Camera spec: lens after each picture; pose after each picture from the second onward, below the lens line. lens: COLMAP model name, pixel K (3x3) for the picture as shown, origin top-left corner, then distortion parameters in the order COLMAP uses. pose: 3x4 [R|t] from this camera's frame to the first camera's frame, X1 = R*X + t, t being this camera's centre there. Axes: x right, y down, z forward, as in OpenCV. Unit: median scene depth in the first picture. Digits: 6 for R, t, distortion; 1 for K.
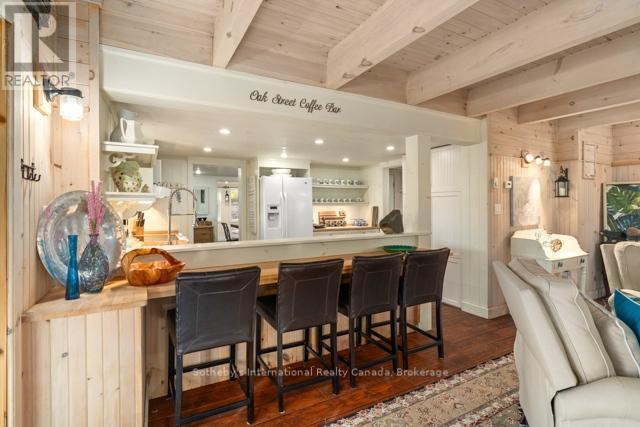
lens RADIAL K [[318.4, 0, 319.8], [0, 318.4, 210.5], [0, 0, 1]] dist [-0.002016, -0.000036]
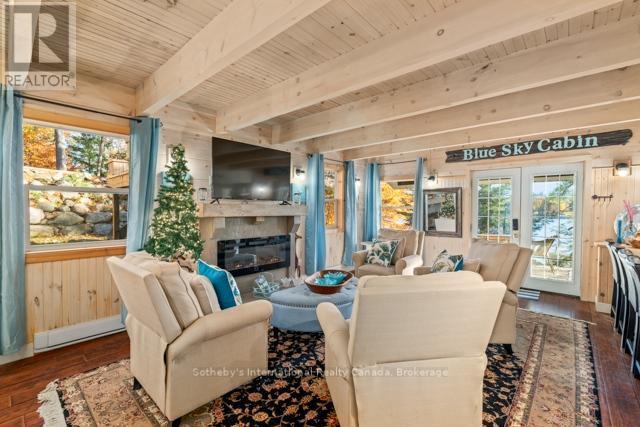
lens RADIAL K [[288.8, 0, 320.8], [0, 288.8, 212.2], [0, 0, 1]] dist [0.001493, 0.000726]
pose [[-0.939508, 0.005690, -0.342478, 1.423587], [-0.005831, 0.999451, 0.032601, -0.031675], [0.342476, 0.032626, -0.938960, 1.425653]]
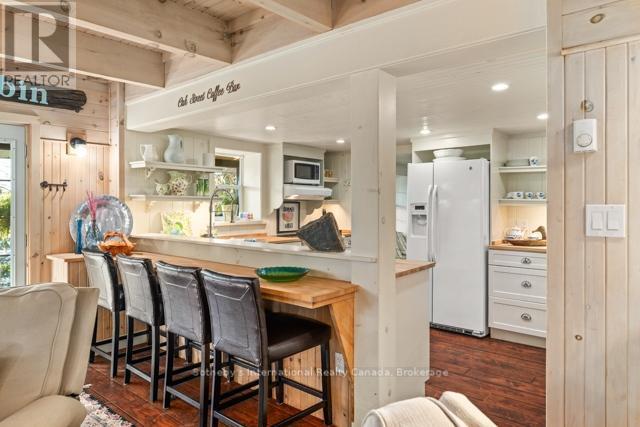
lens RADIAL K [[420.9, 0, 320.0], [0, 420.9, 209.7], [0, 0, 1]] dist [0.003368, 0.001009]
pose [[0.356407, 0.016573, -0.934184, 1.195560], [-0.017955, 0.999780, 0.010886, -0.018773], [0.934158, 0.012893, 0.356626, 0.857388]]
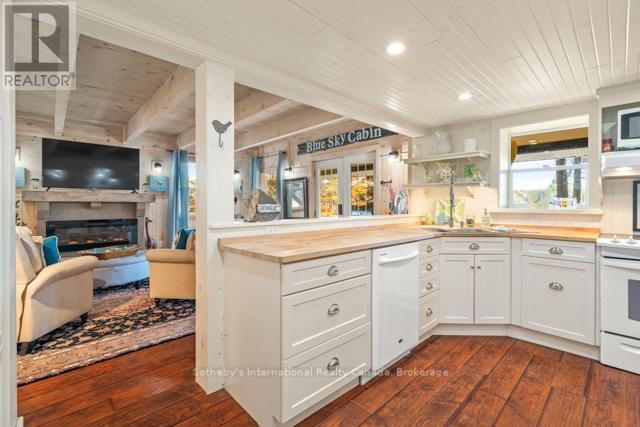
lens RADIAL K [[288.8, 0, 313.4], [0, 288.8, 203.3], [0, 0, 1]] dist [0.001493, 0.000726]
pose [[-0.967883, 0.006113, -0.251326, 0.374298], [0.002285, 0.999877, 0.015520, 0.021884], [0.251390, 0.014448, -0.967778, 1.997422]]
